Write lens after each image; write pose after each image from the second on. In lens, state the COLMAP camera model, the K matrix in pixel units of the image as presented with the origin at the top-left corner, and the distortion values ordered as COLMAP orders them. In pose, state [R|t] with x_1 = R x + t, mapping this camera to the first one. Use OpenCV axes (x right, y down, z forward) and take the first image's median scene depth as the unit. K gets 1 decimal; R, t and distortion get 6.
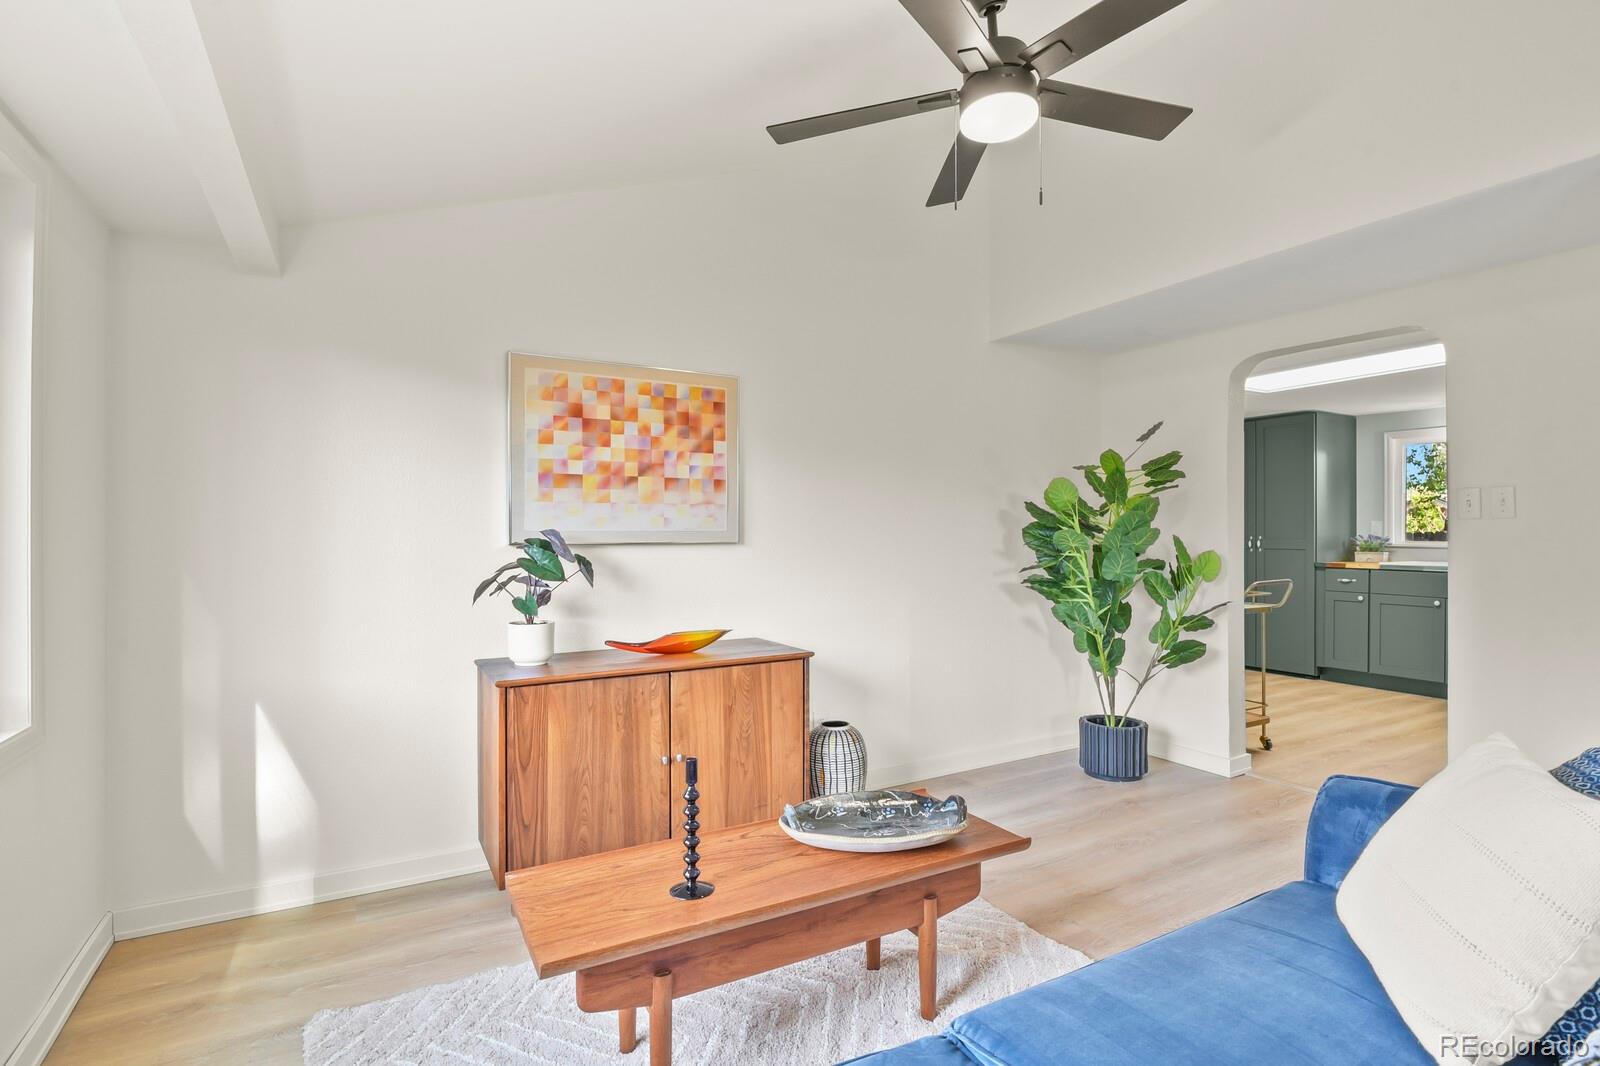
lens RADIAL K [[774.6, 0, 810.8], [0, 774.6, 534.6], [0, 0, 1]] dist [-0.001410, -0.009100]
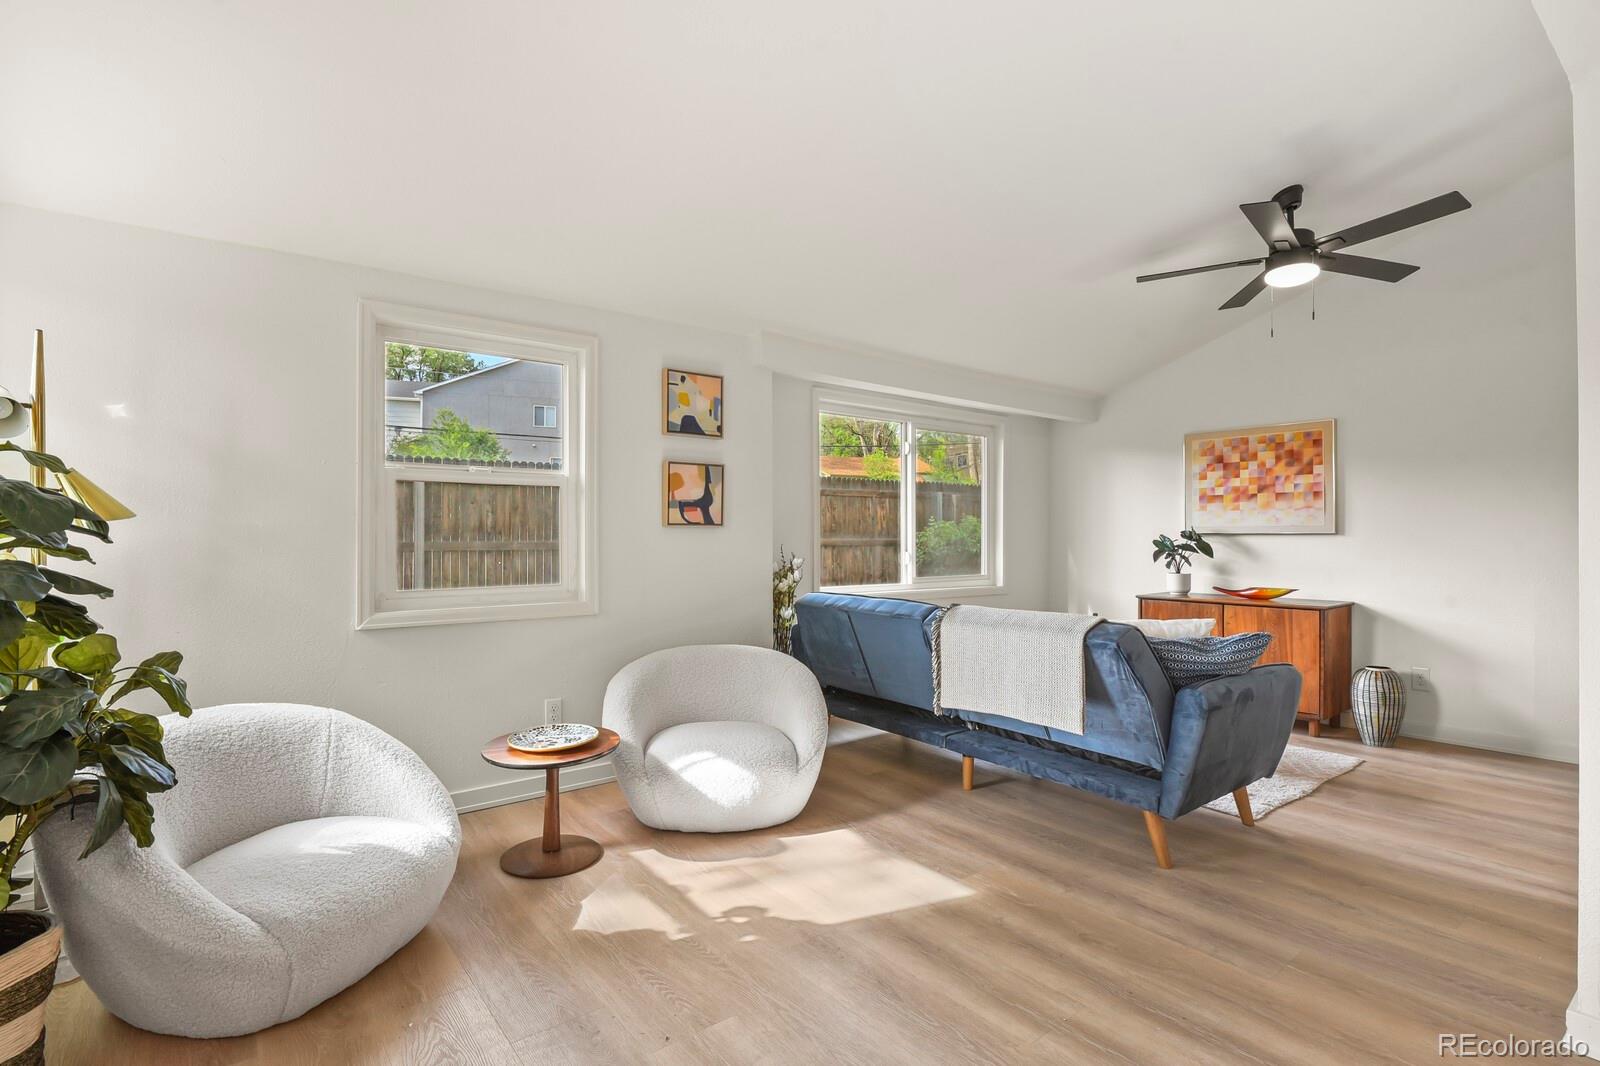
lens RADIAL K [[774.6, 0, 810.8], [0, 774.6, 534.6], [0, 0, 1]] dist [-0.001410, -0.009100]
pose [[0.143428, 0.003774, -0.989653, 1.284349], [0.001411, 0.999991, 0.004018, 0.005075], [0.989660, -0.001972, 0.143422, -0.185309]]
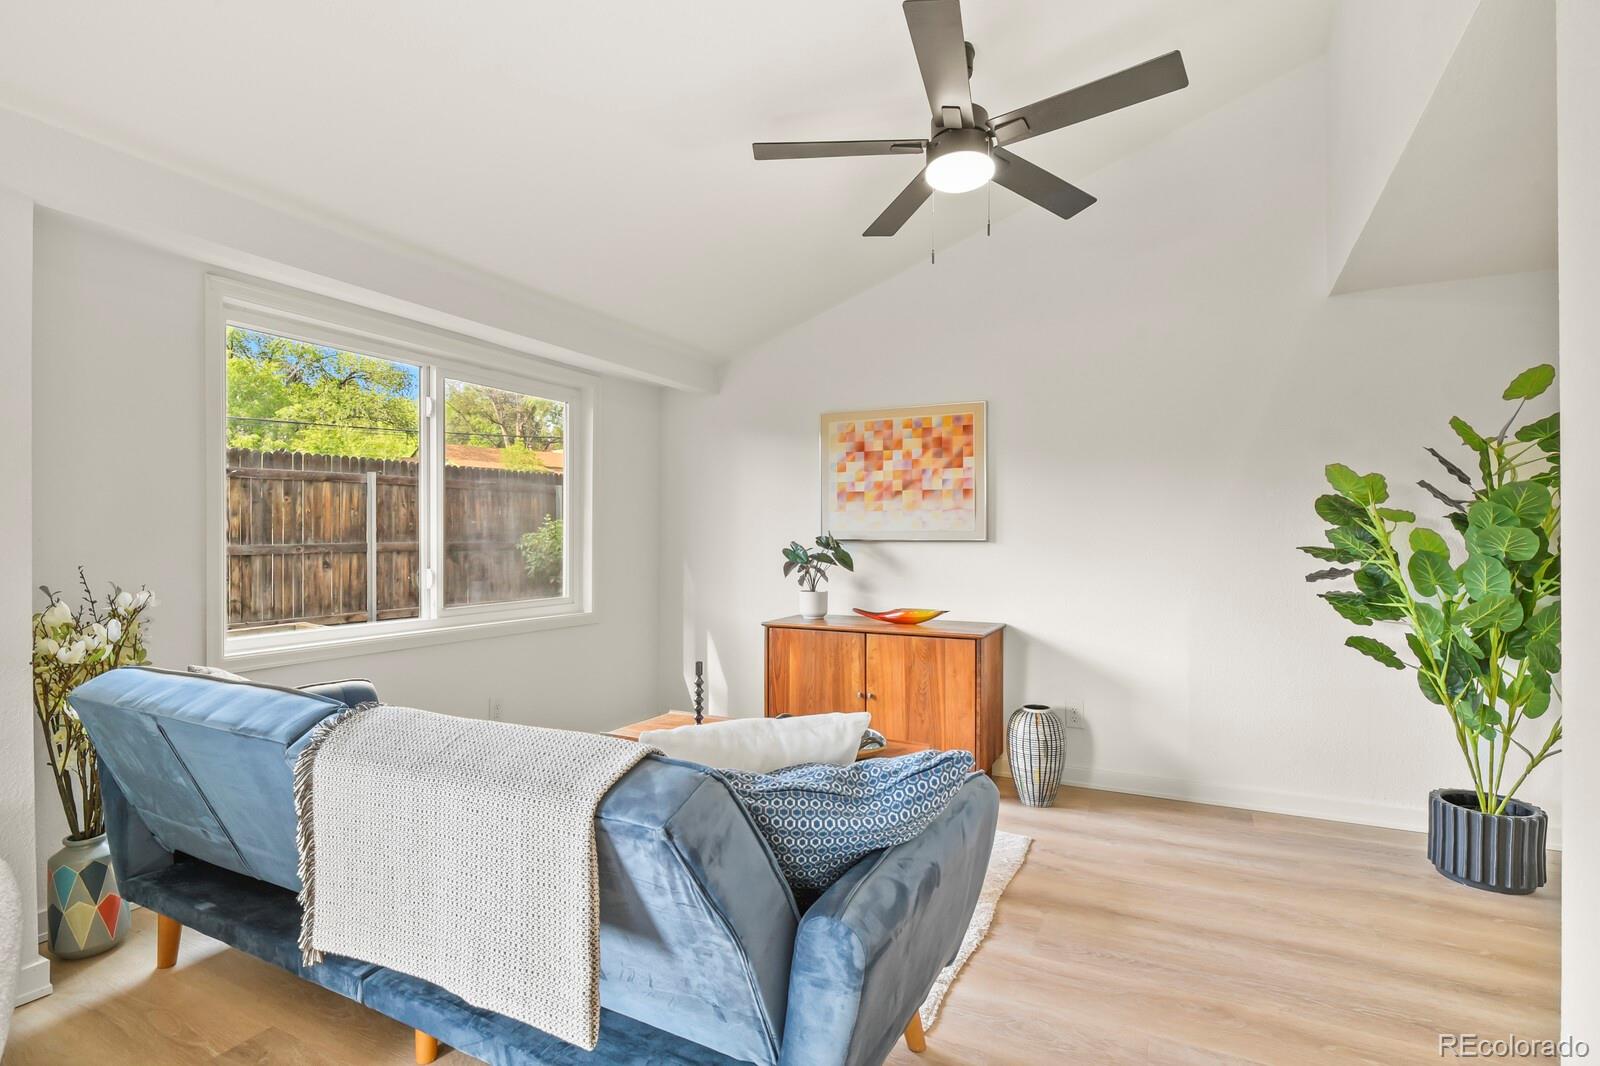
lens RADIAL K [[774.6, 0, 810.8], [0, 774.6, 534.6], [0, 0, 1]] dist [-0.001410, -0.009100]
pose [[0.547367, 0.005486, -0.836875, 0.810152], [-0.002113, 0.999984, 0.005173, -0.005388], [0.836890, -0.001063, 0.547370, 0.138298]]
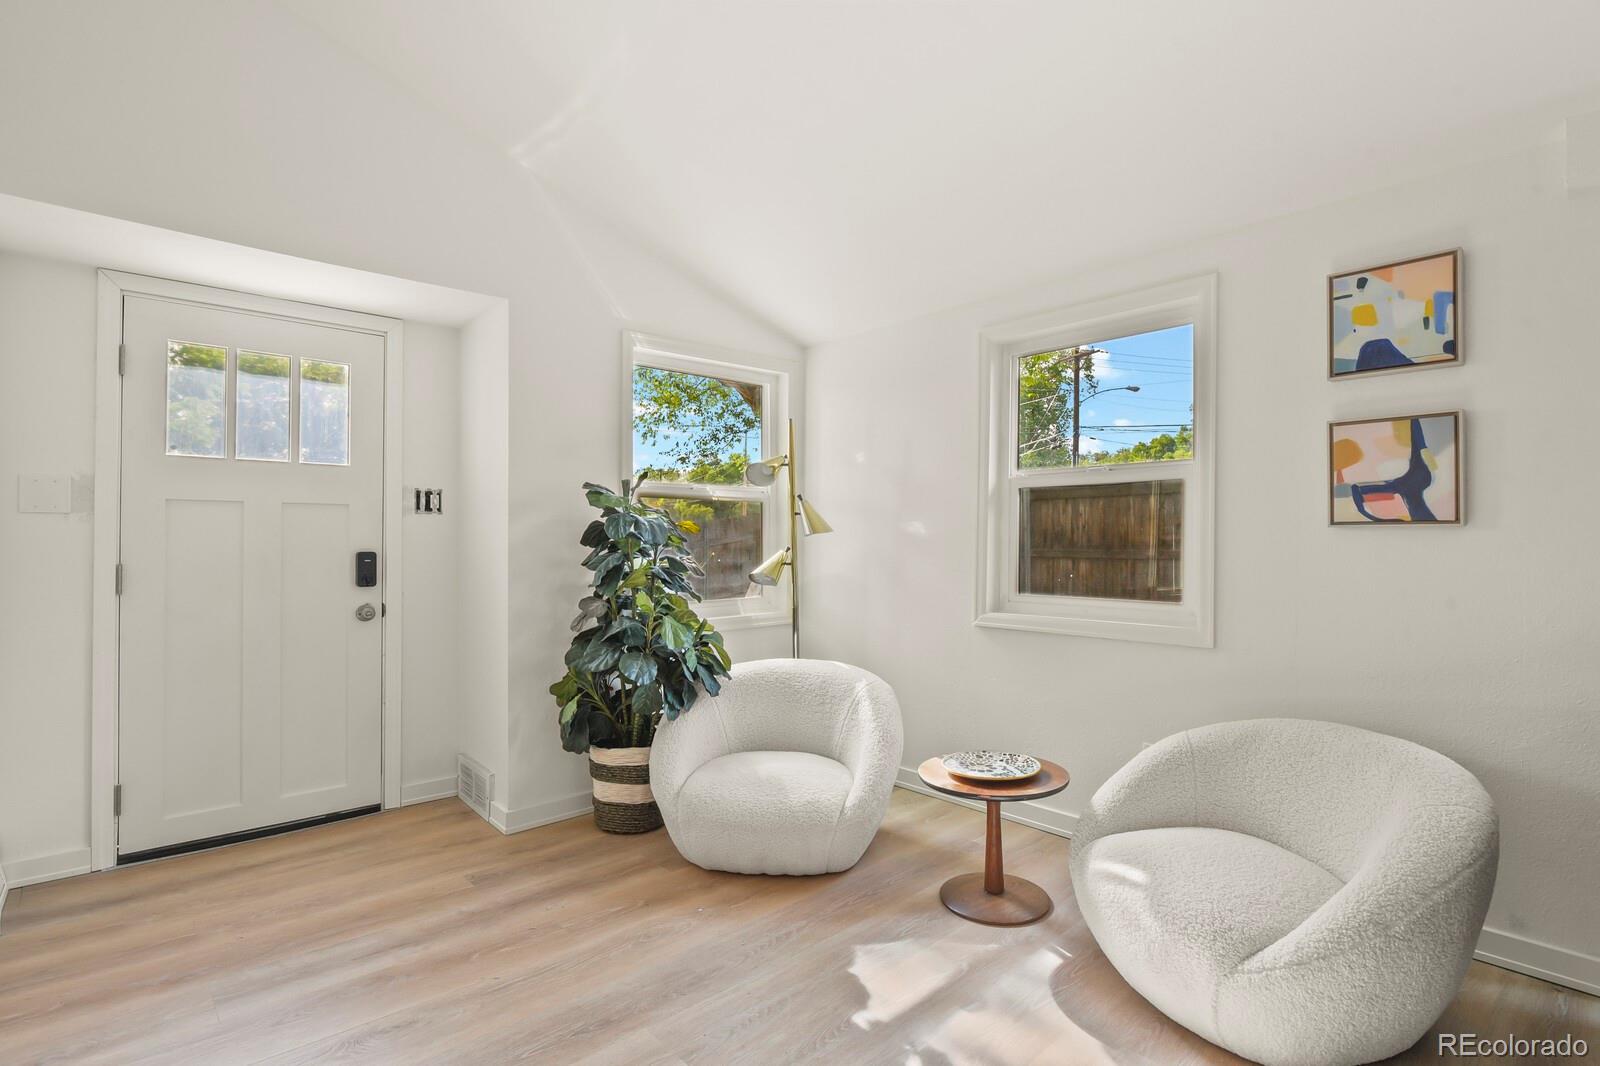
lens RADIAL K [[774.6, 0, 810.8], [0, 774.6, 534.6], [0, 0, 1]] dist [-0.001410, -0.009100]
pose [[-0.974754, 0.001265, -0.223277, 0.711851], [0.003437, 0.999950, -0.009340, 0.009800], [0.223255, -0.009872, -0.974710, 0.400733]]
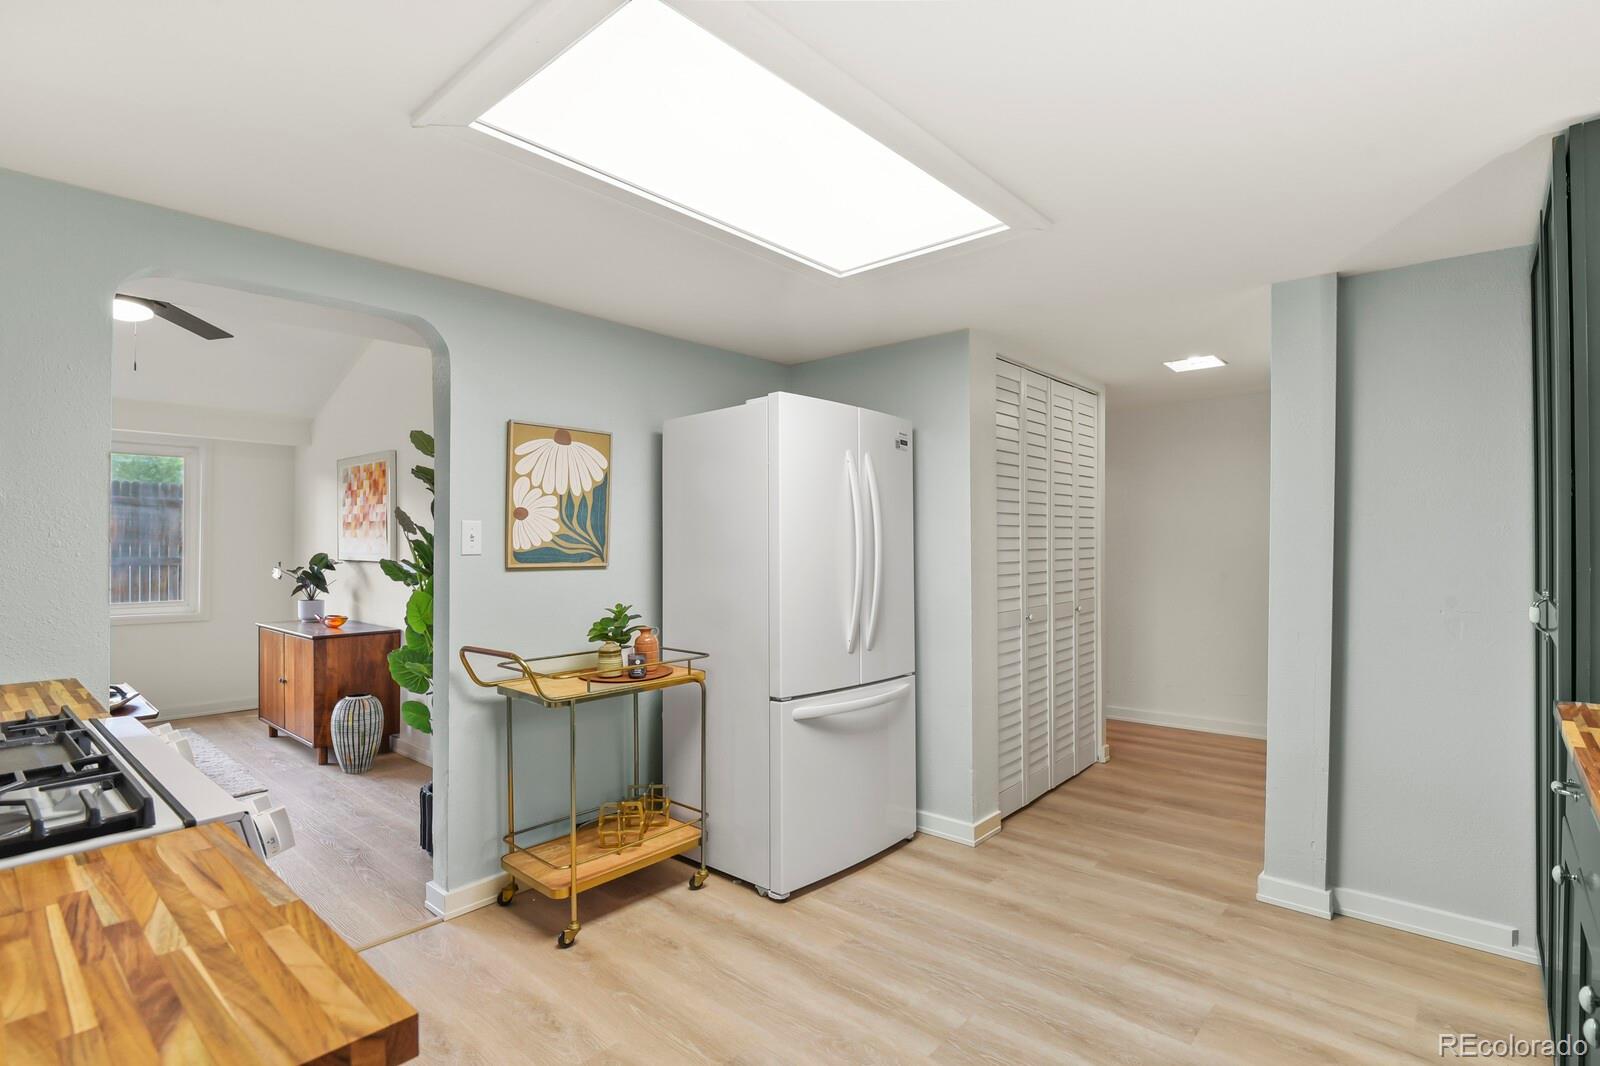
lens RADIAL K [[774.6, 0, 810.8], [0, 774.6, 534.6], [0, 0, 1]] dist [-0.001410, -0.009100]
pose [[0.327617, 0.004431, -0.944800, 1.714924], [0.005785, 0.999961, 0.006695, -0.050714], [0.944793, -0.007659, 0.327578, 1.377817]]
